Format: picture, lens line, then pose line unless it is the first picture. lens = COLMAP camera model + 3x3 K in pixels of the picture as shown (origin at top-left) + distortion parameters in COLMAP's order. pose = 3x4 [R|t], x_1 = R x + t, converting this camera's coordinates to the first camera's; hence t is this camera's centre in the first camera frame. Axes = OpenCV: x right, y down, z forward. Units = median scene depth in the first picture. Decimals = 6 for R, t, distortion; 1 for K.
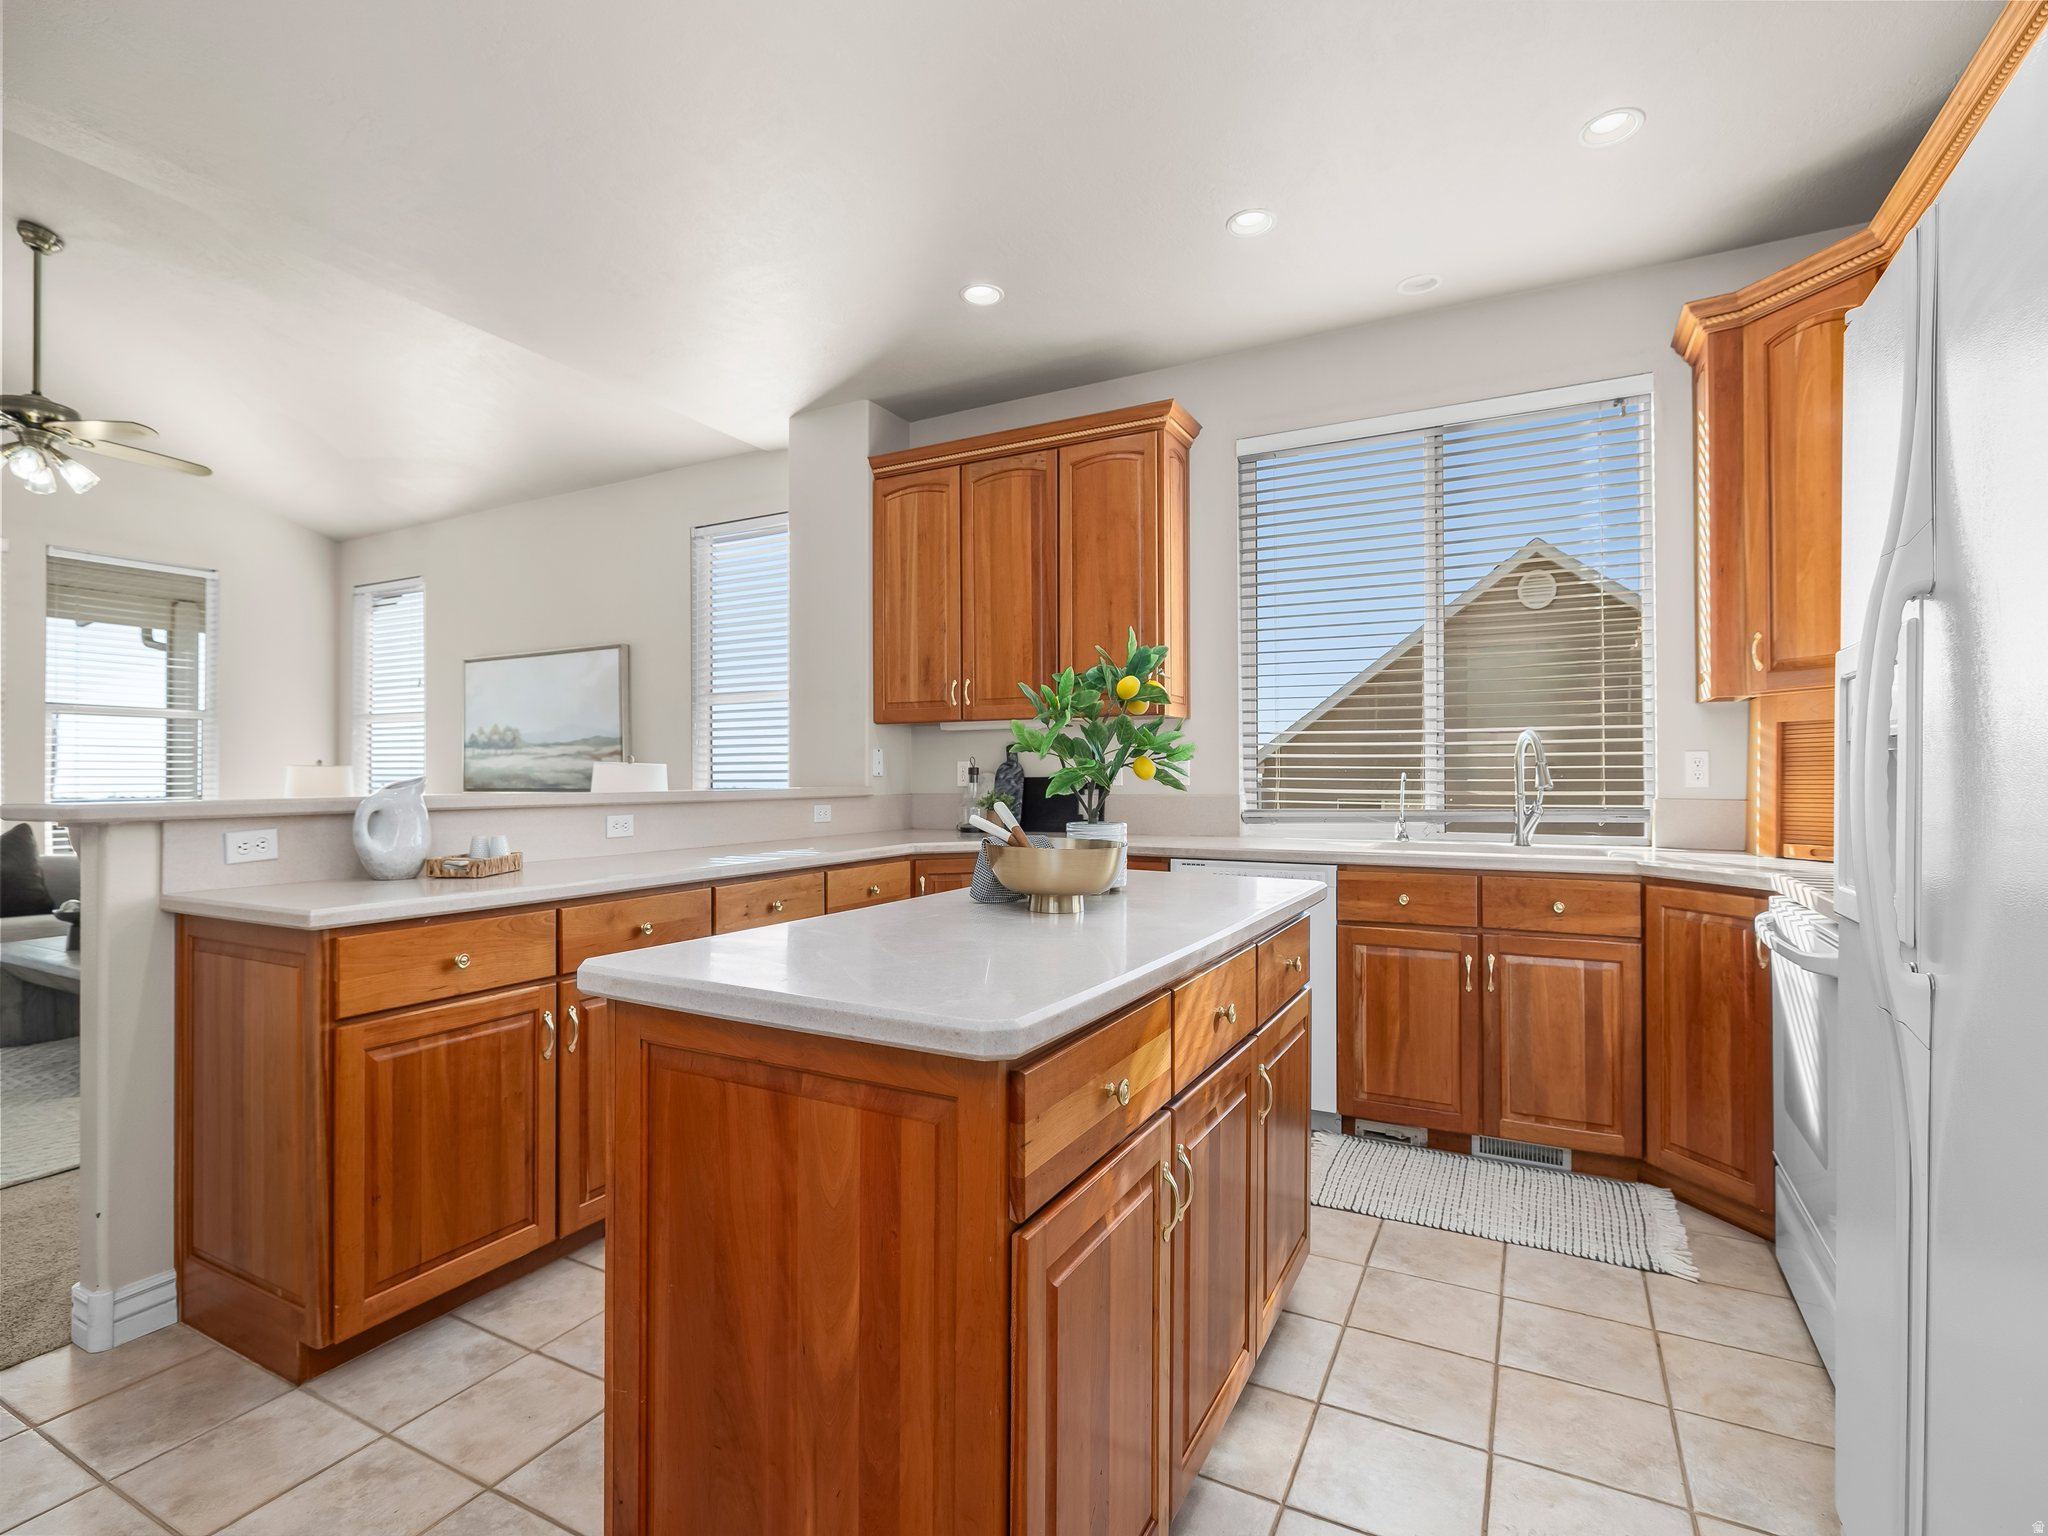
lens RADIAL K [[995.7, 0, 1024.0], [0, 995.7, 768.0], [0, 0, 1]] dist [-0.001412, -0.000156]
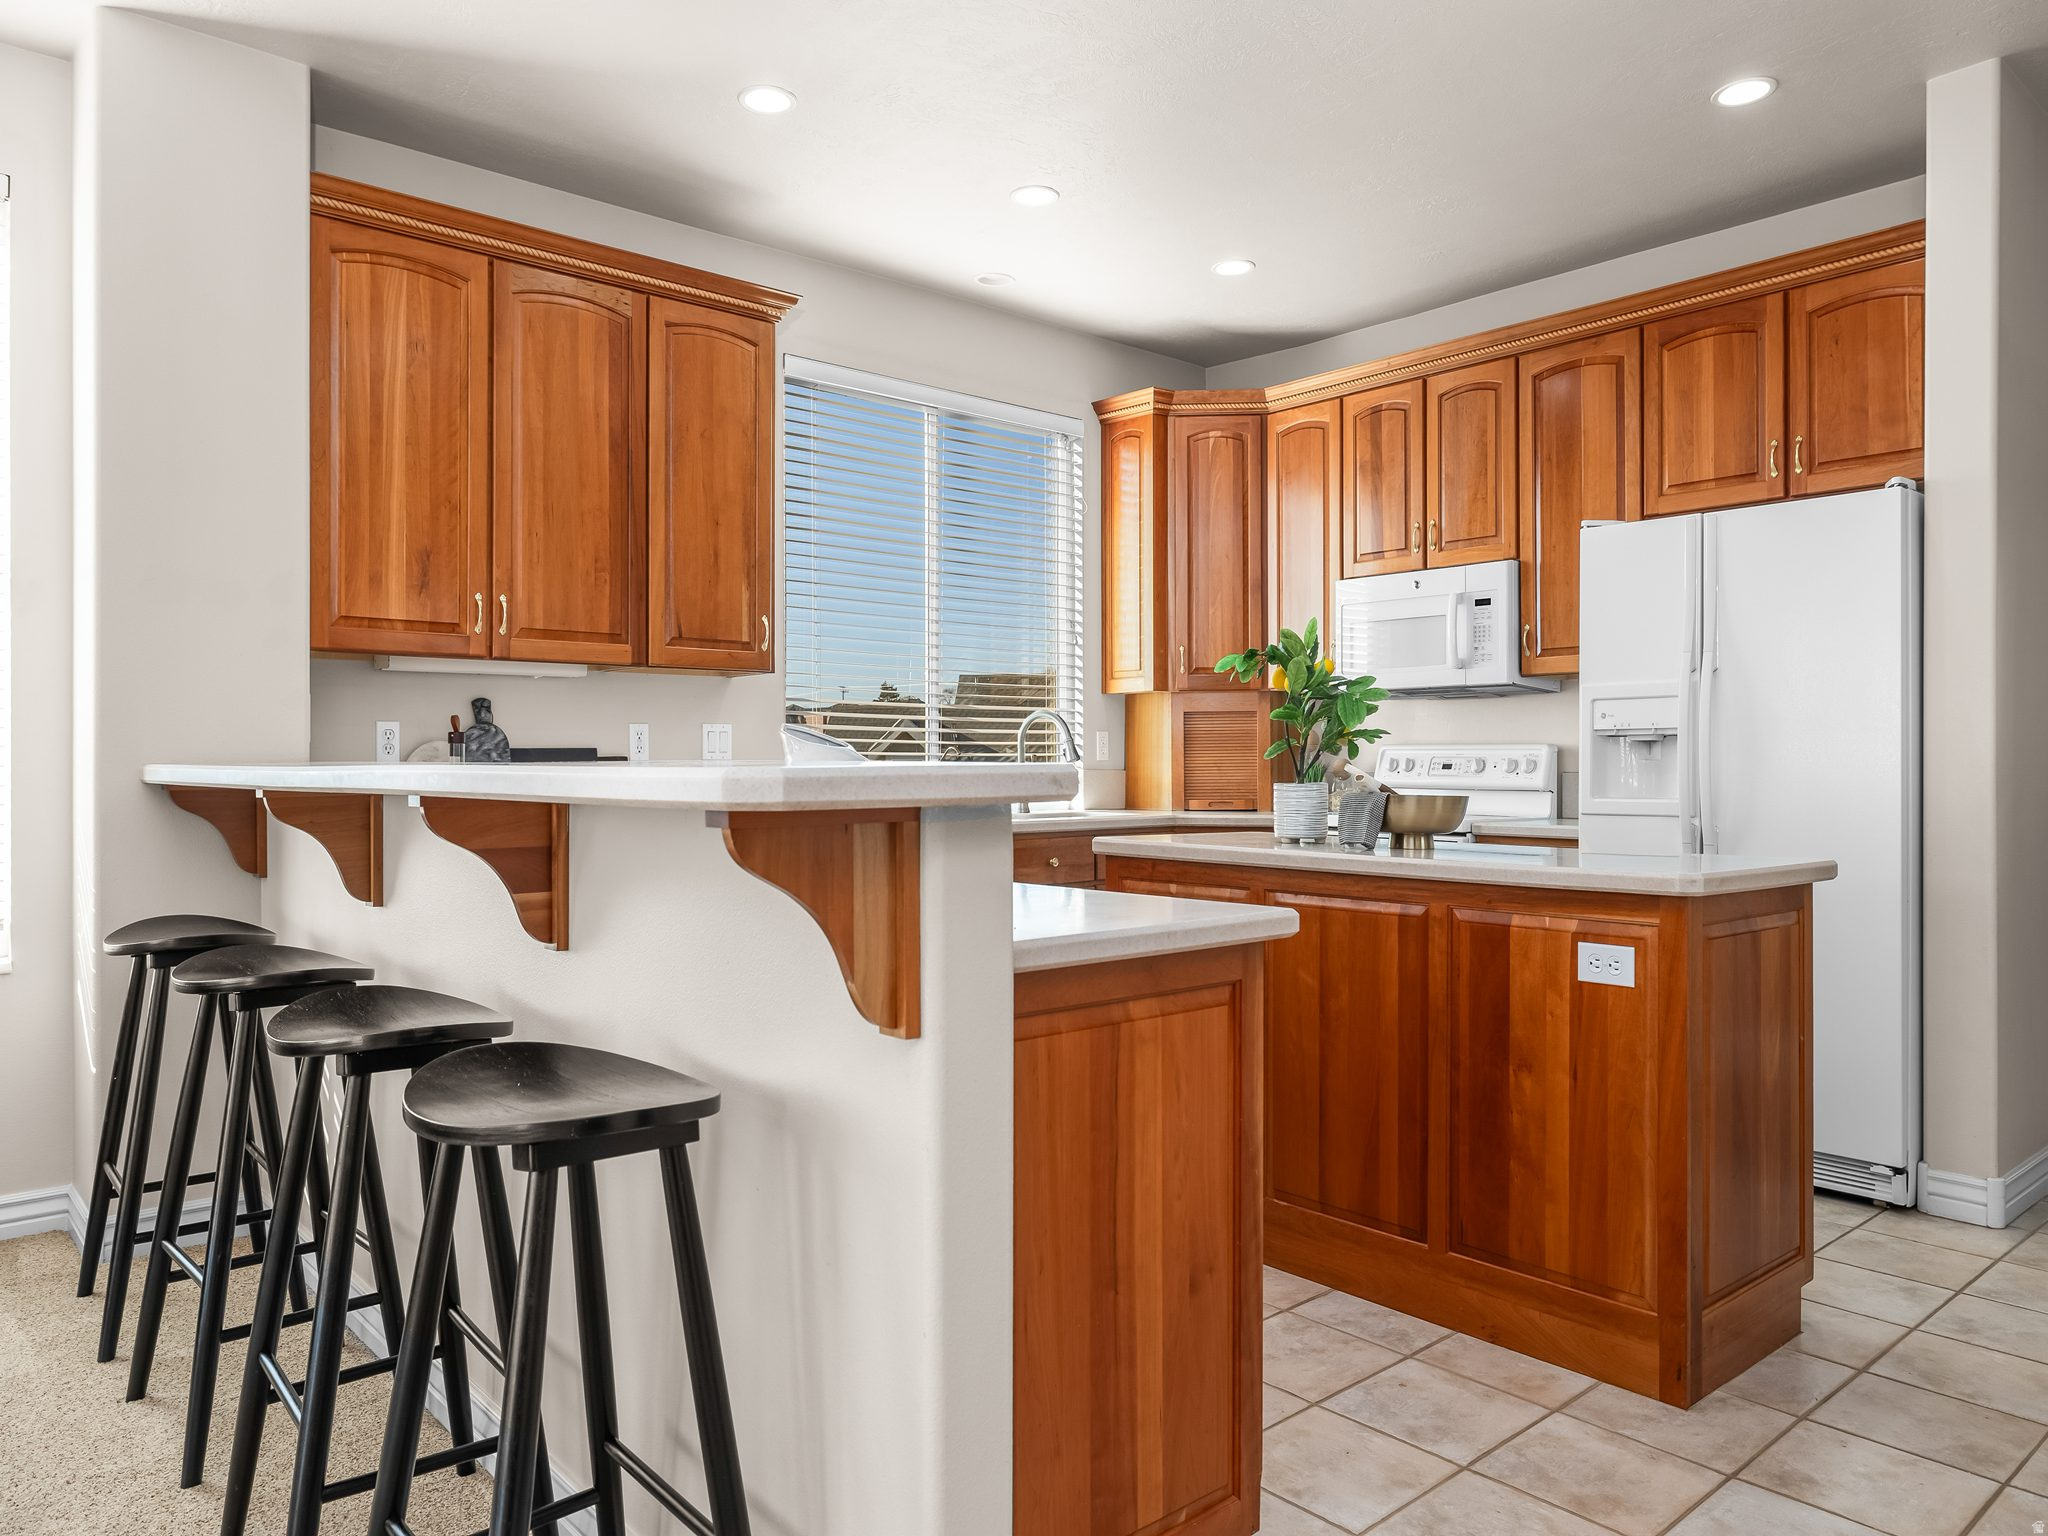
lens RADIAL K [[1366.7, 0, 1024.0], [0, 1366.7, 768.0], [0, 0, 1]] dist [-0.000001, -0.000422]
pose [[0.360072, -0.002427, 0.932922, -0.806007], [-0.005797, 0.999971, 0.004839, 0.017524], [-0.932907, -0.007151, 0.360047, 0.387827]]
